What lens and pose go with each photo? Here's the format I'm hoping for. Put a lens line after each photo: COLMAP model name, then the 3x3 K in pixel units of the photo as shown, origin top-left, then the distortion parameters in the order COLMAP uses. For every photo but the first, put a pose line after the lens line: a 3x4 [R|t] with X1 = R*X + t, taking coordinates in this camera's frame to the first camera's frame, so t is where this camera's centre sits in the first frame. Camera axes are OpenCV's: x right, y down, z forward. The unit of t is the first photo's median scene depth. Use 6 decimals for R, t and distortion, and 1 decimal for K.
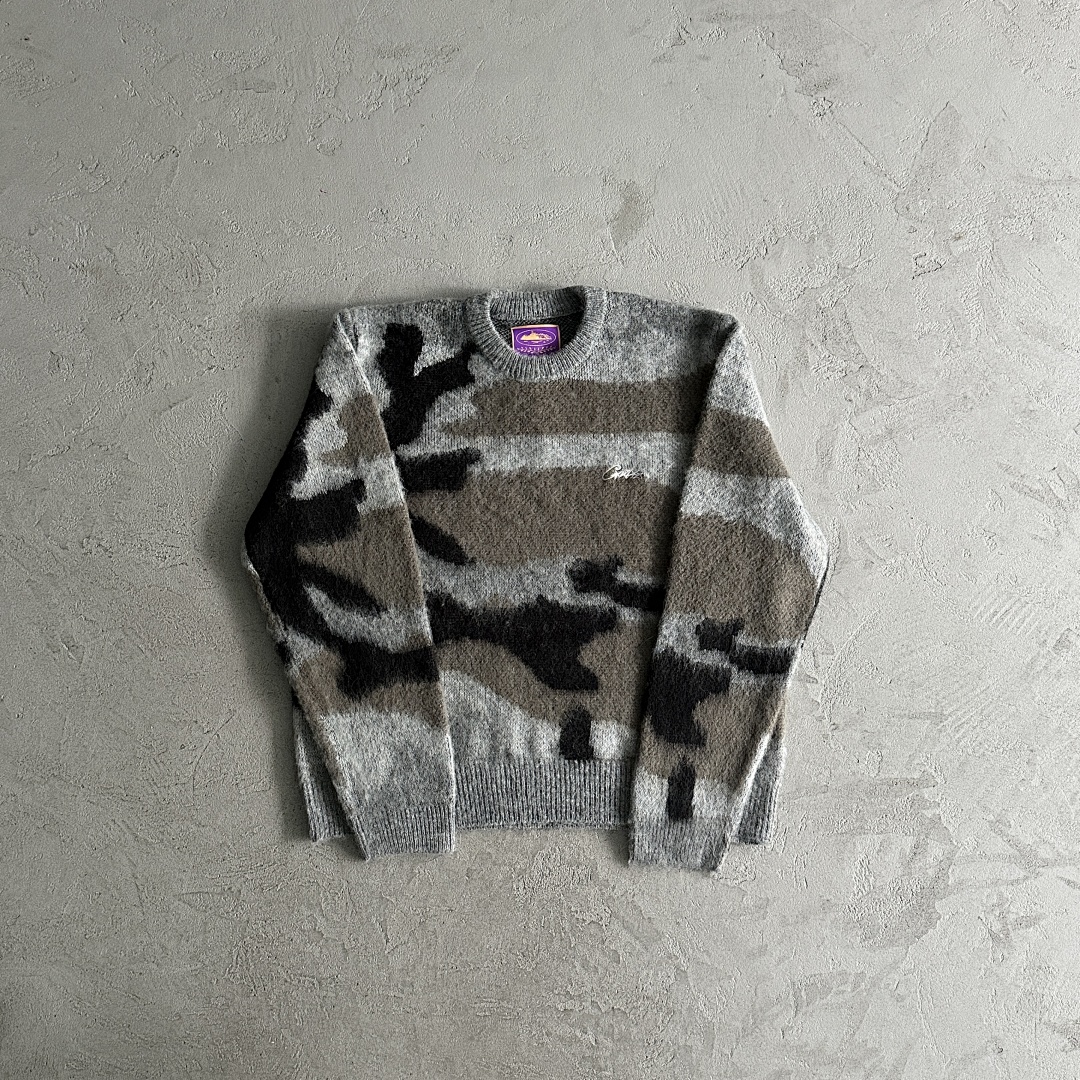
lens RADIAL K [[2036.7, 0, 525.7], [0, 2036.7, 510.2], [0, 0, 1]] dist [0.123900, 0.000000]
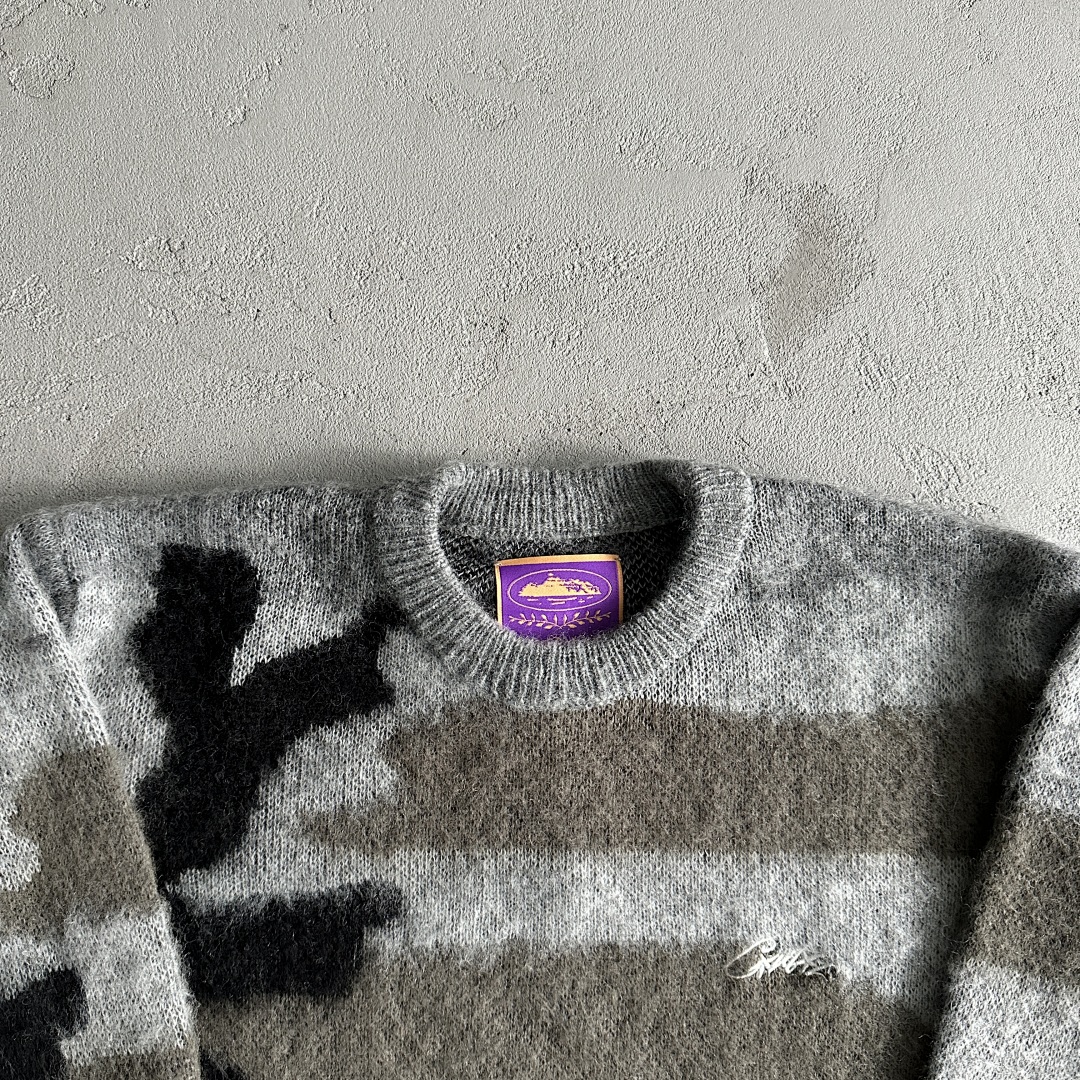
lens RADIAL K [[2036.7, 0, 530.2], [0, 2036.7, 531.7], [0, 0, 1]] dist [0.123900, 0.000000]
pose [[0.999518, 0.031047, 0.000446, -0.000971], [-0.031050, 0.999401, 0.015252, -0.101667], [0.000028, -0.015259, 0.999884, 0.624502]]
